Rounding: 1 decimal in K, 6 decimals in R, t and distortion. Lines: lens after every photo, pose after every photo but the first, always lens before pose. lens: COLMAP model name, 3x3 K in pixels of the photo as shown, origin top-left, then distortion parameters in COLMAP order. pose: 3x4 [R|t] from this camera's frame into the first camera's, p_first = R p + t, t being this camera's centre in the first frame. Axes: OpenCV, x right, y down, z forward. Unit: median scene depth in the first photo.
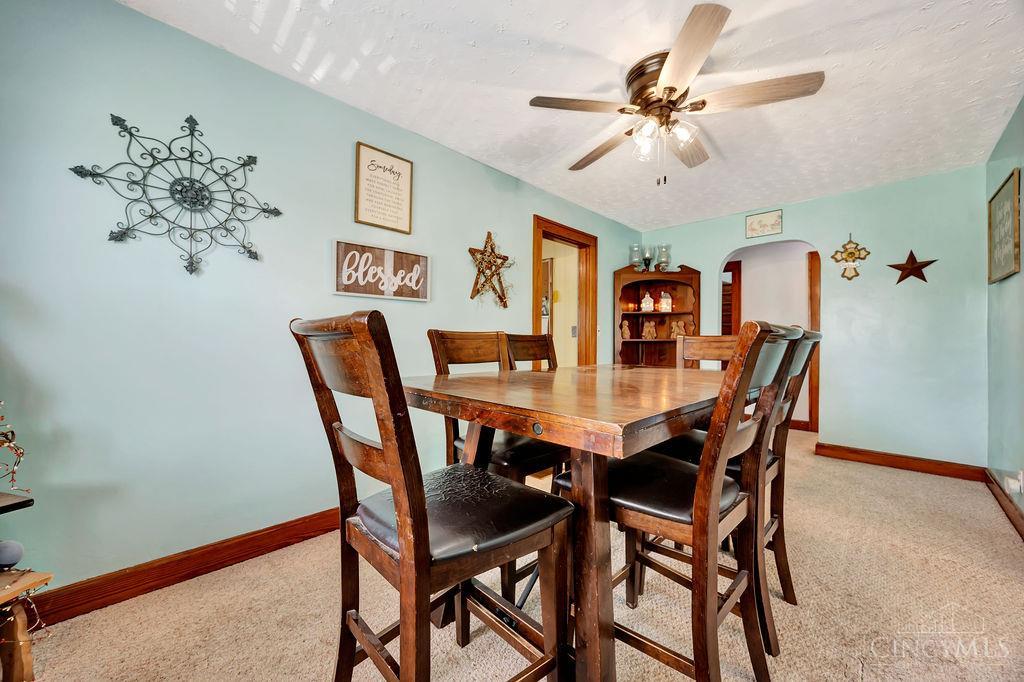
lens RADIAL K [[394.5, 0, 510.2], [0, 394.5, 345.1], [0, 0, 1]] dist [0.001555, 0.000093]
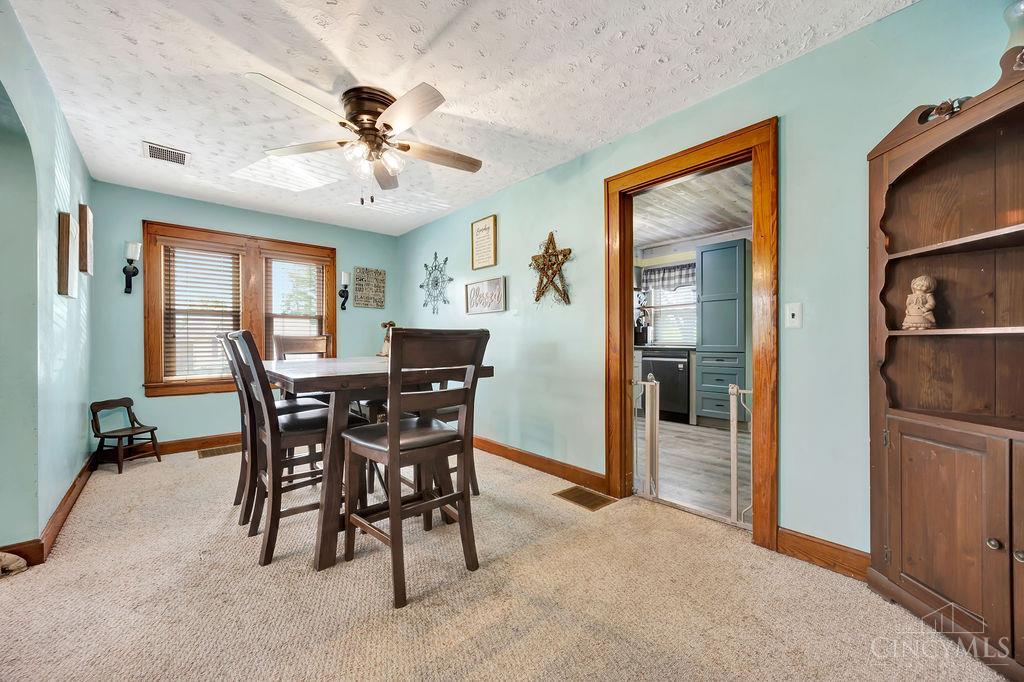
lens RADIAL K [[394.5, 0, 510.2], [0, 394.5, 345.1], [0, 0, 1]] dist [0.001555, 0.000093]
pose [[-0.092411, 0.011278, -0.995657, 0.968237], [-0.007539, 0.999899, 0.012026, -0.009671], [0.995692, 0.008618, -0.092316, 0.989760]]
